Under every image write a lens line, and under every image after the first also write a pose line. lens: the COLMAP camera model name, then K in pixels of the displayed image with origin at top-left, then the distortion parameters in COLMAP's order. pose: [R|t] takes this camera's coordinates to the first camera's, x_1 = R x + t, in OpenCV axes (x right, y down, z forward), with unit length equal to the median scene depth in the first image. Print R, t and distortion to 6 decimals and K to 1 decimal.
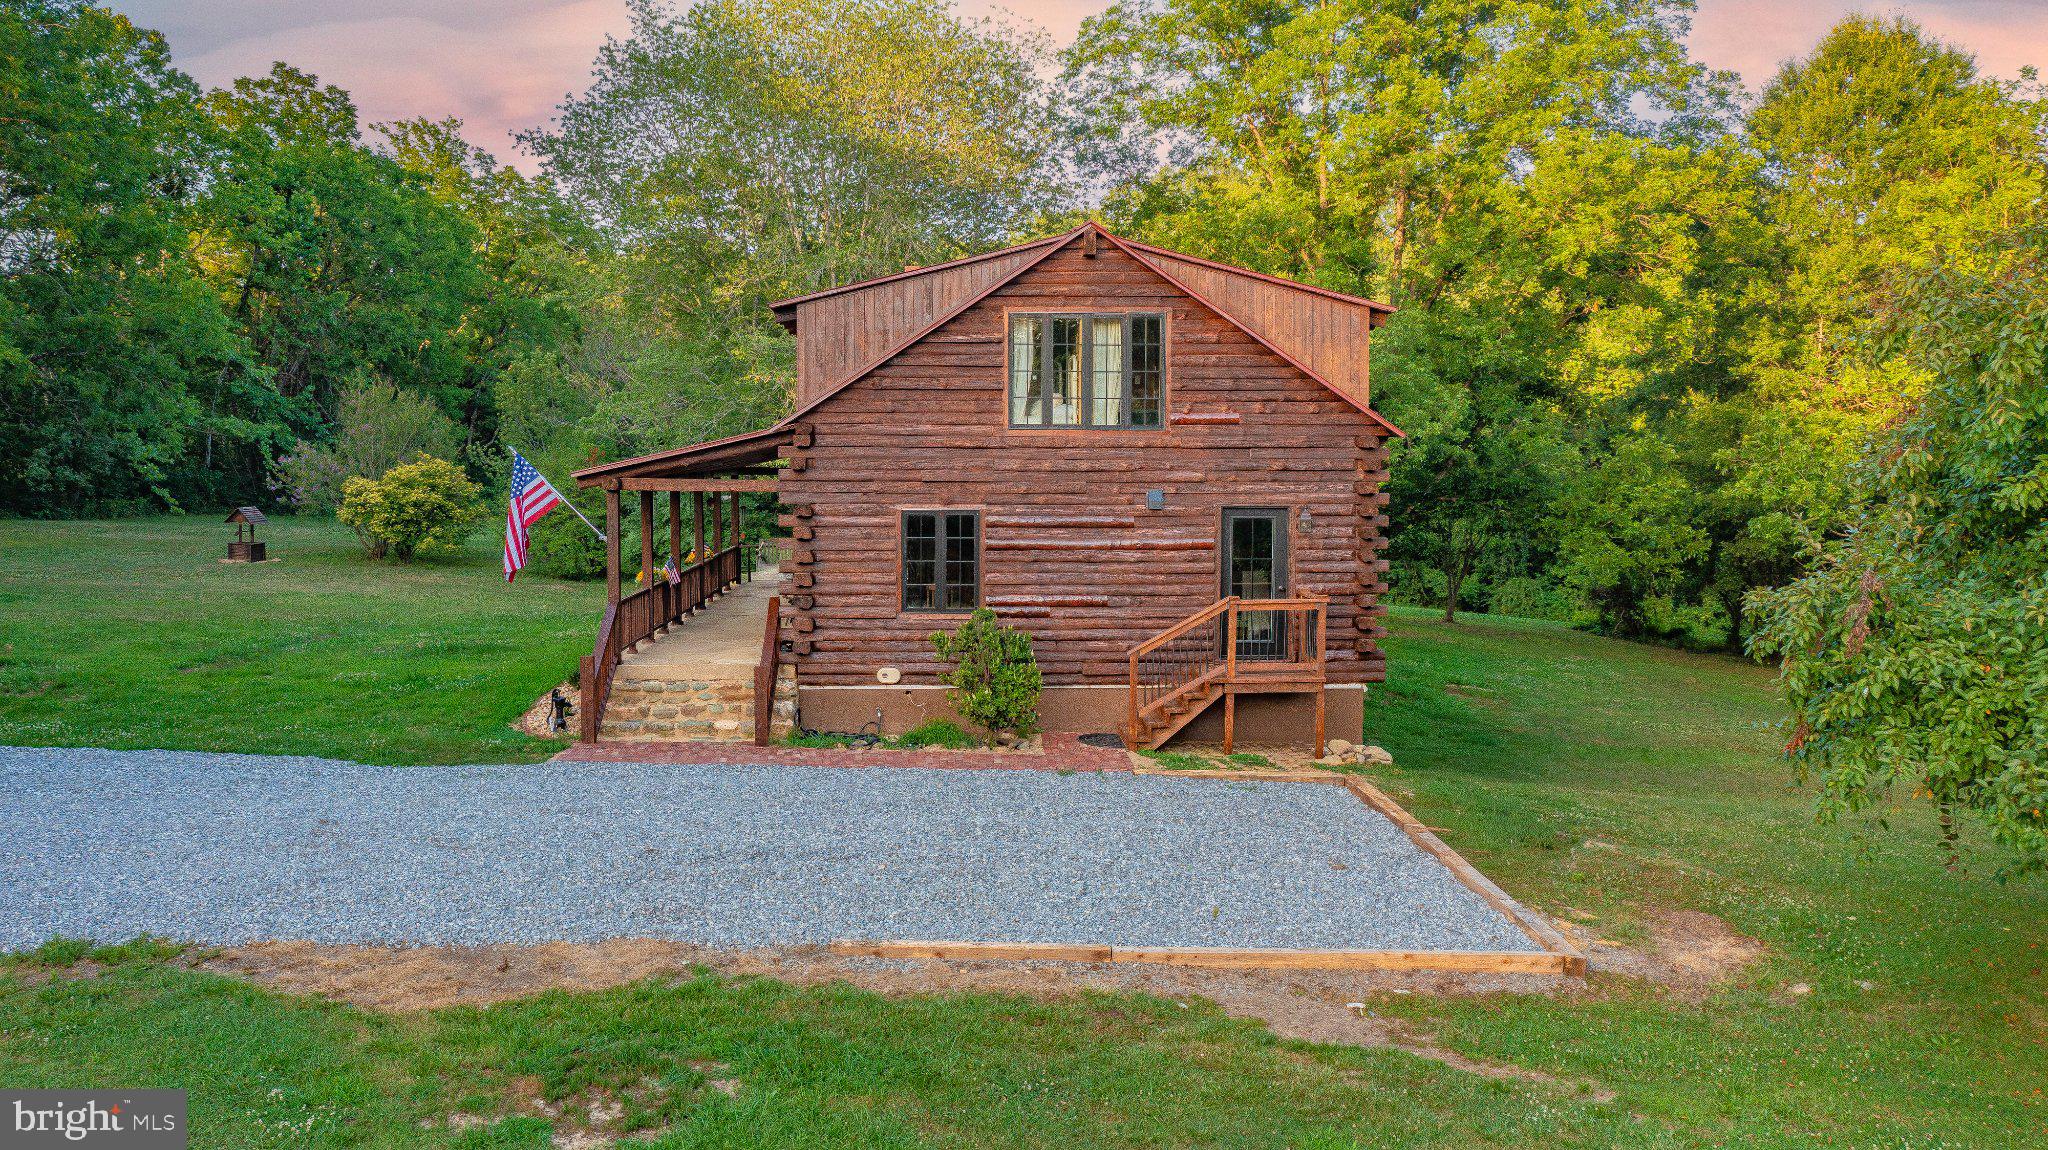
lens RADIAL K [[1632.6, 0, 1025.9], [0, 1632.6, 567.2], [0, 0, 1]] dist [-0.003564, 0.005882]
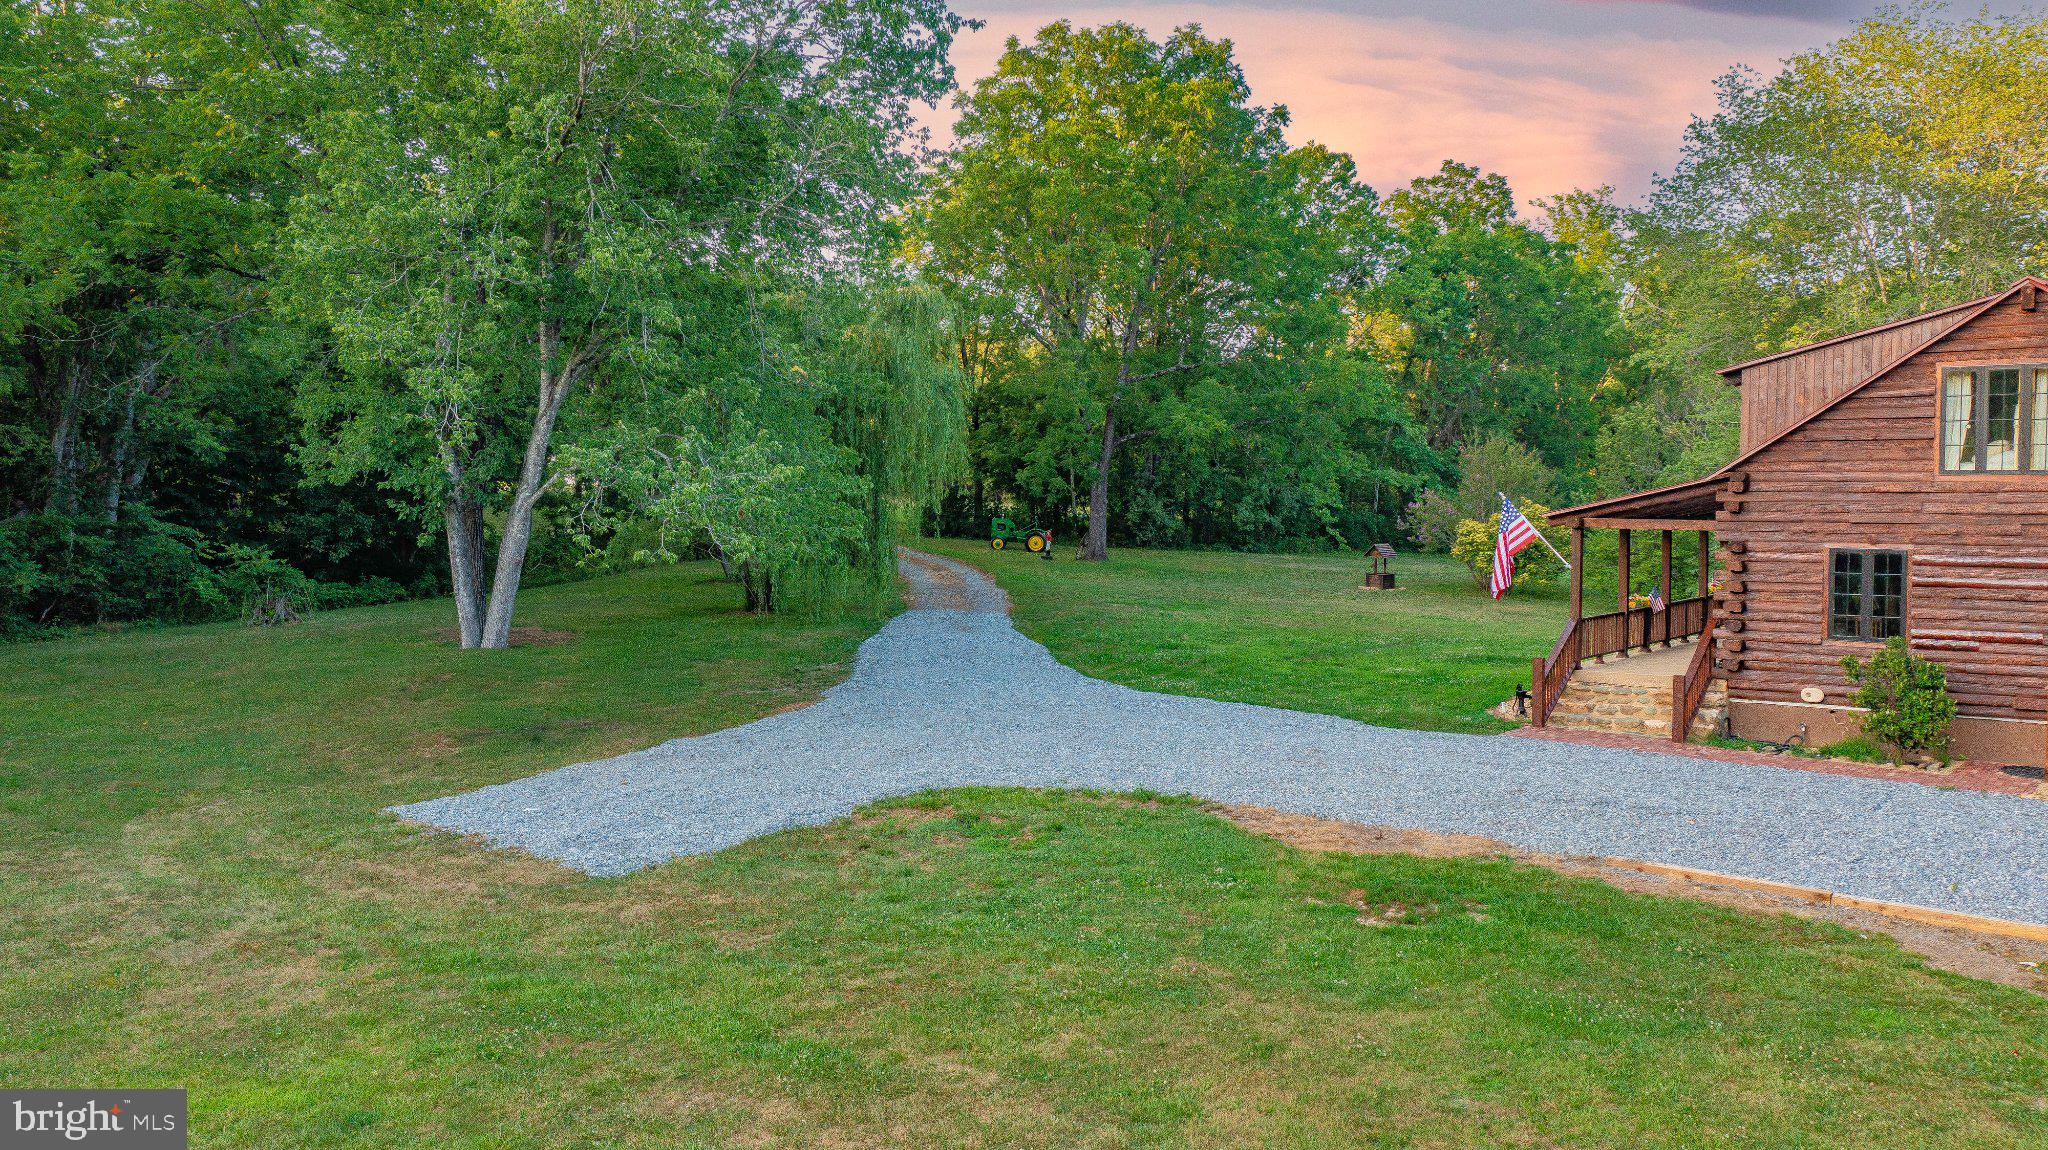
lens RADIAL K [[1632.6, 0, 1023.3], [0, 1632.6, 577.4], [0, 0, 1]] dist [-0.003564, 0.005882]
pose [[0.763237, 0.028766, -0.645478, 0.223902], [-0.043296, 0.999040, -0.006672, 0.016407], [0.644666, 0.033039, 0.763750, -0.210888]]
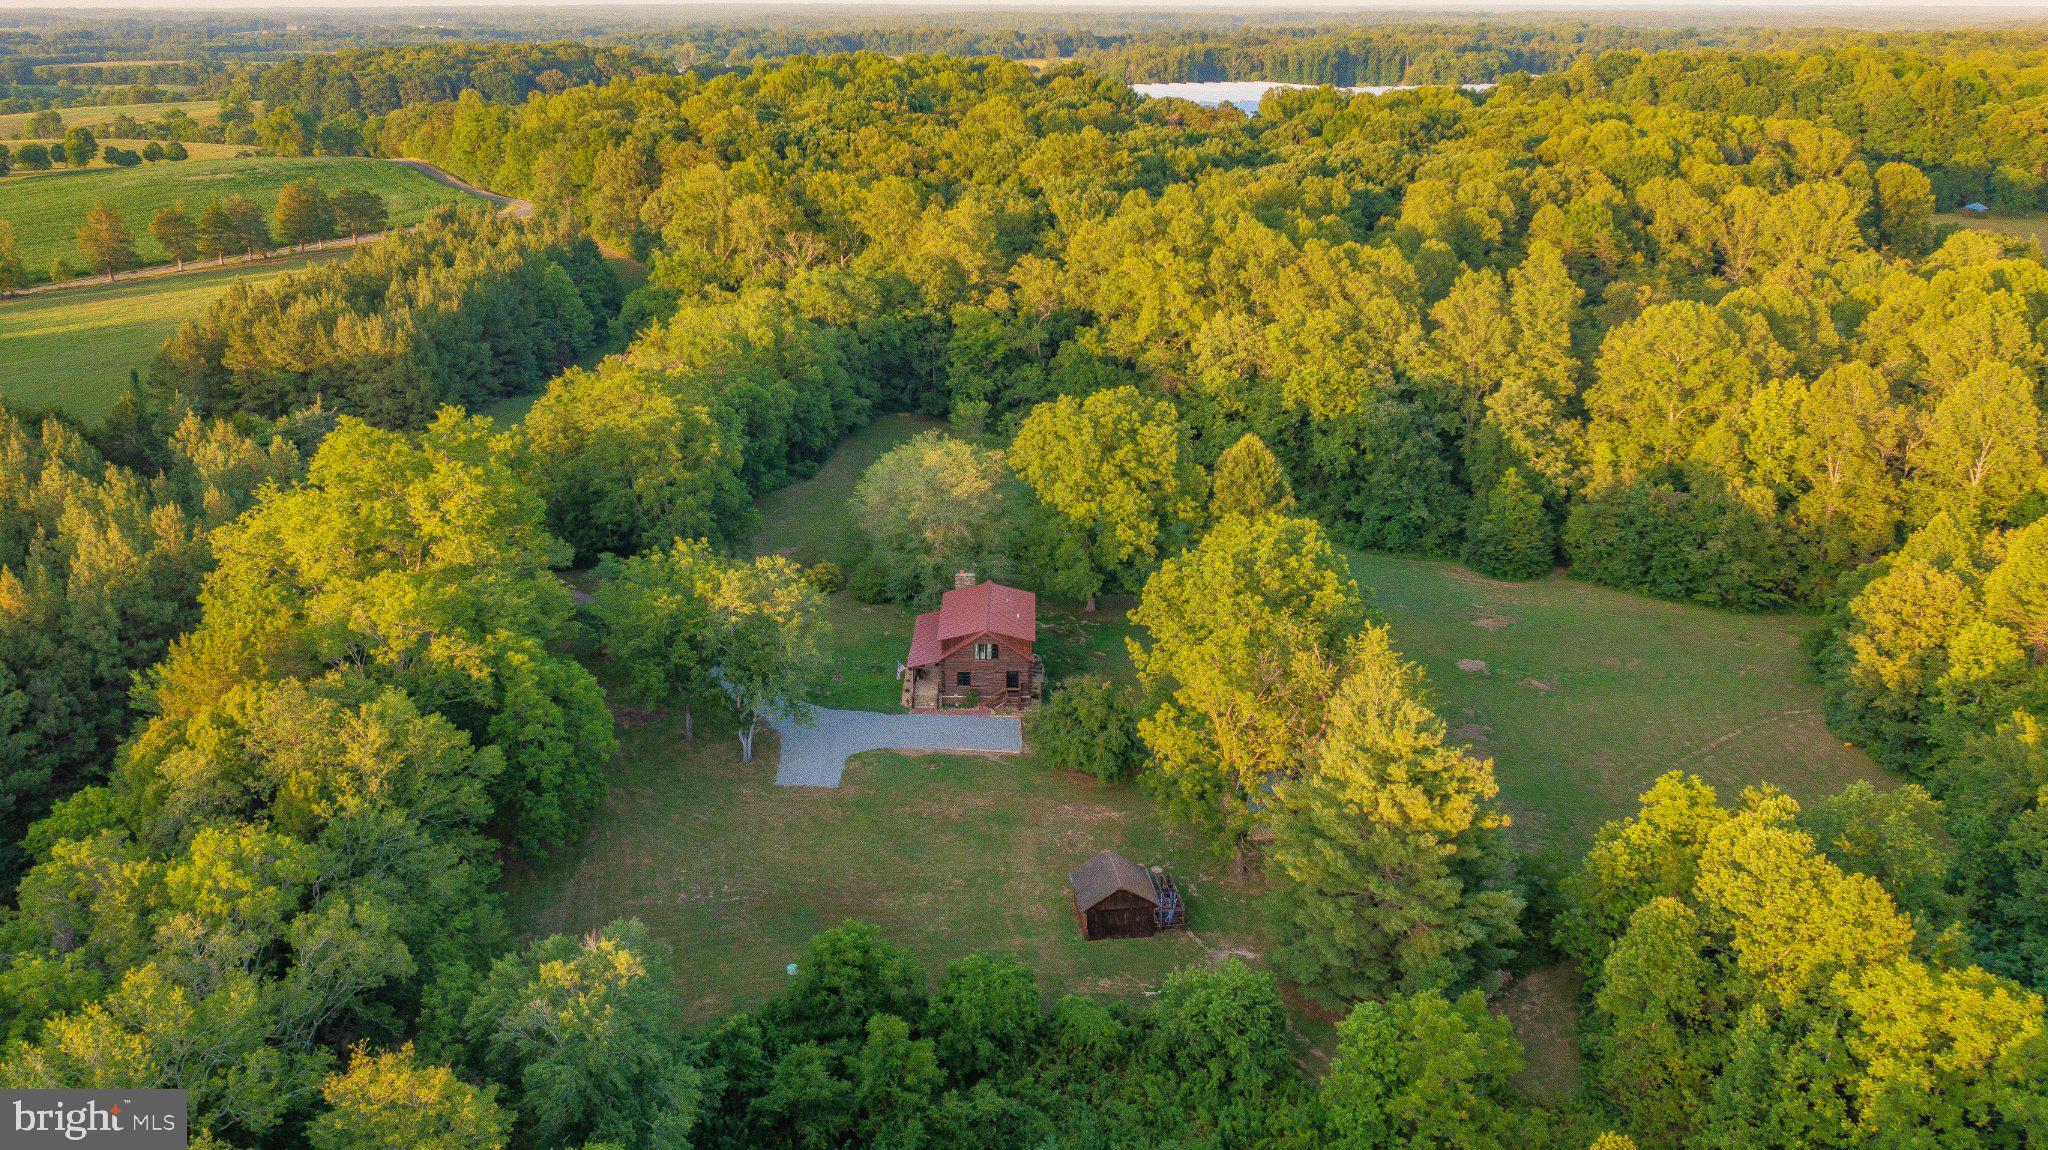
lens RADIAL K [[1632.6, 0, 1024.5], [0, 1632.6, 575.5], [0, 0, 1]] dist [-0.003564, 0.005882]
pose [[0.998476, 0.013816, -0.053426, 0.534004], [0.001304, 0.961971, 0.273148, -2.195777], [0.055168, -0.272802, 0.960487, -5.174130]]
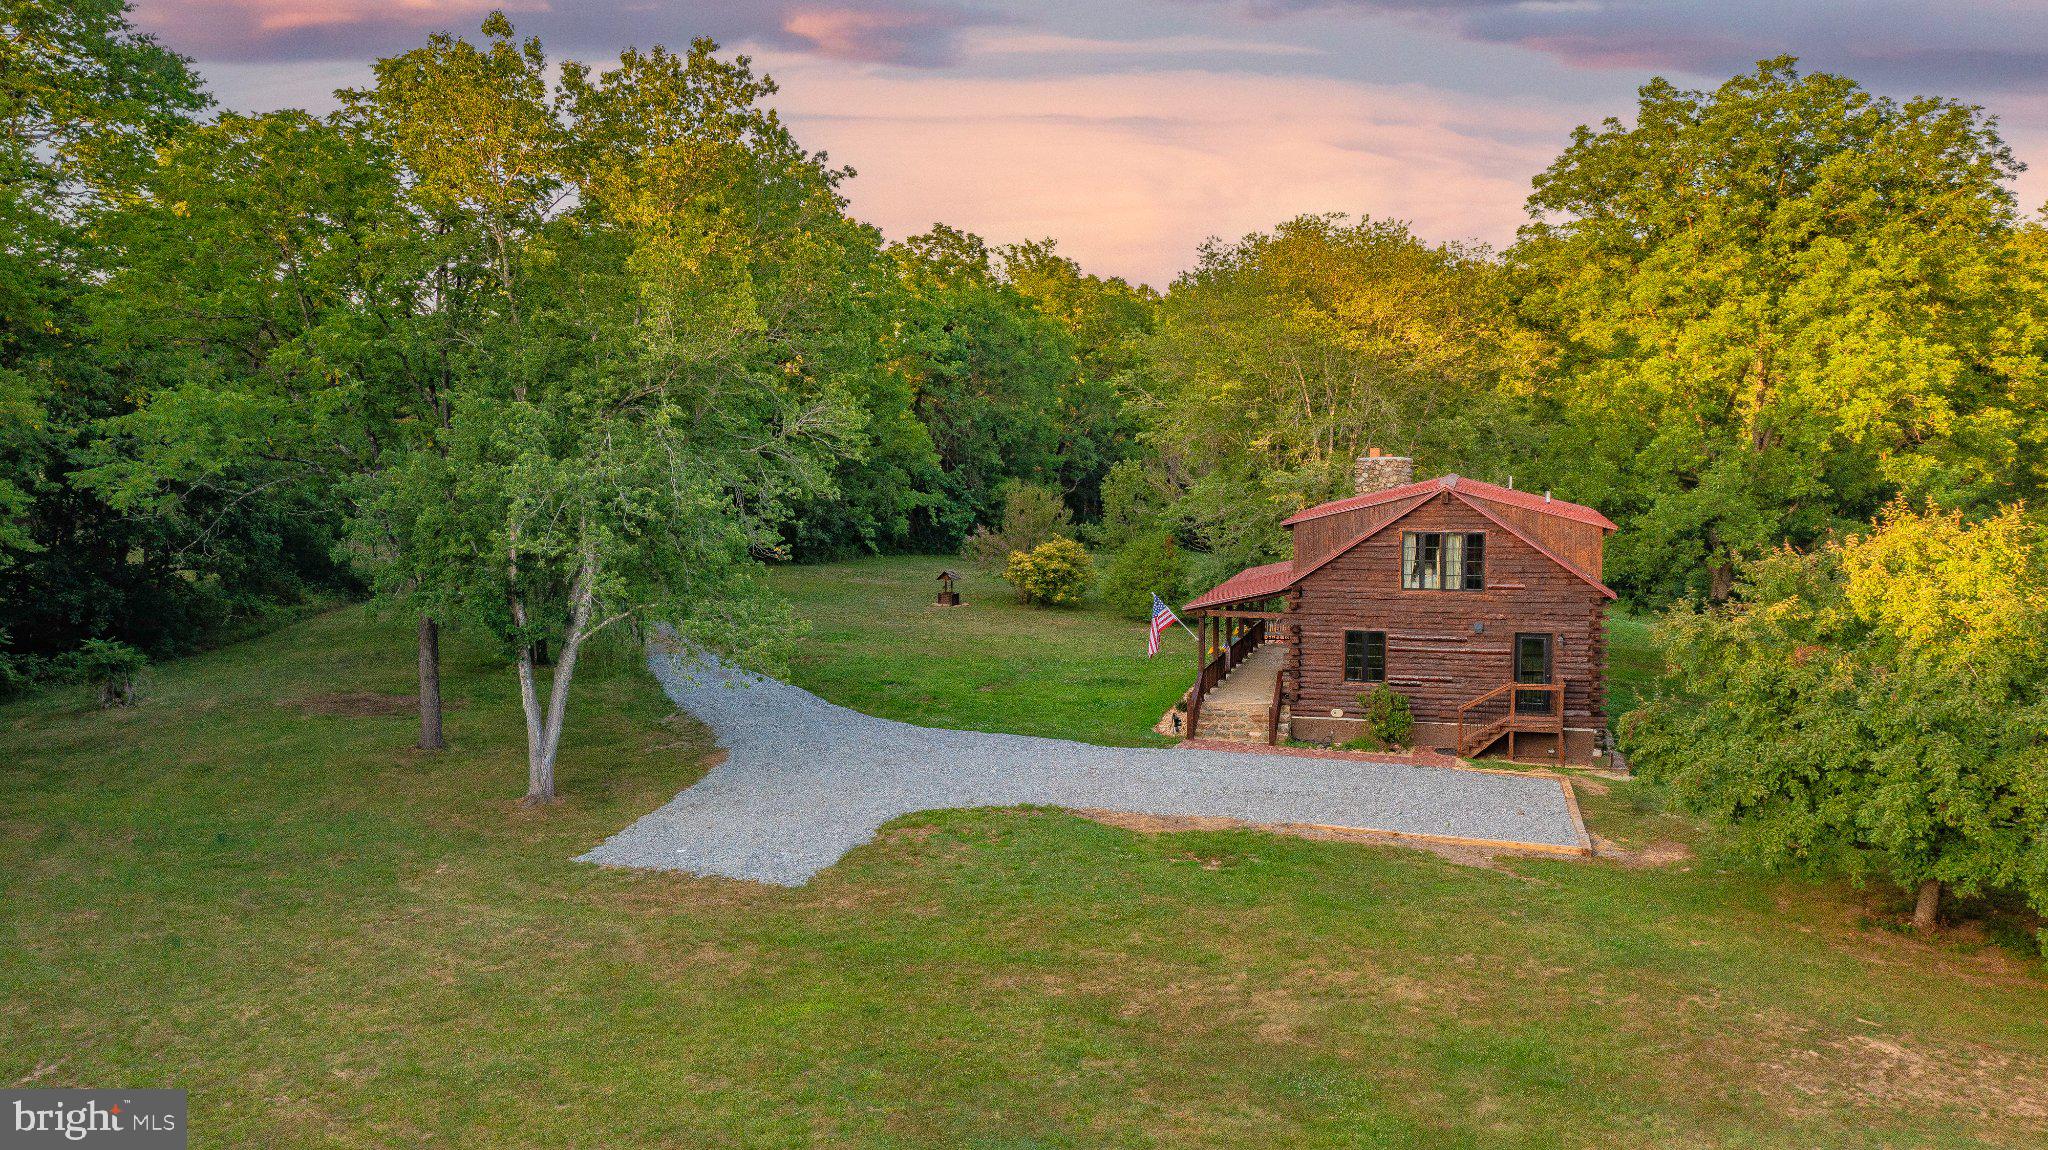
lens RADIAL K [[1632.6, 0, 1025.2], [0, 1632.6, 590.7], [0, 0, 1]] dist [-0.003564, 0.005882]
pose [[0.949100, 0.022819, -0.314147, 0.174752], [-0.015716, 0.999561, 0.025124, -0.125081], [0.314582, -0.018908, 0.949042, -0.989906]]
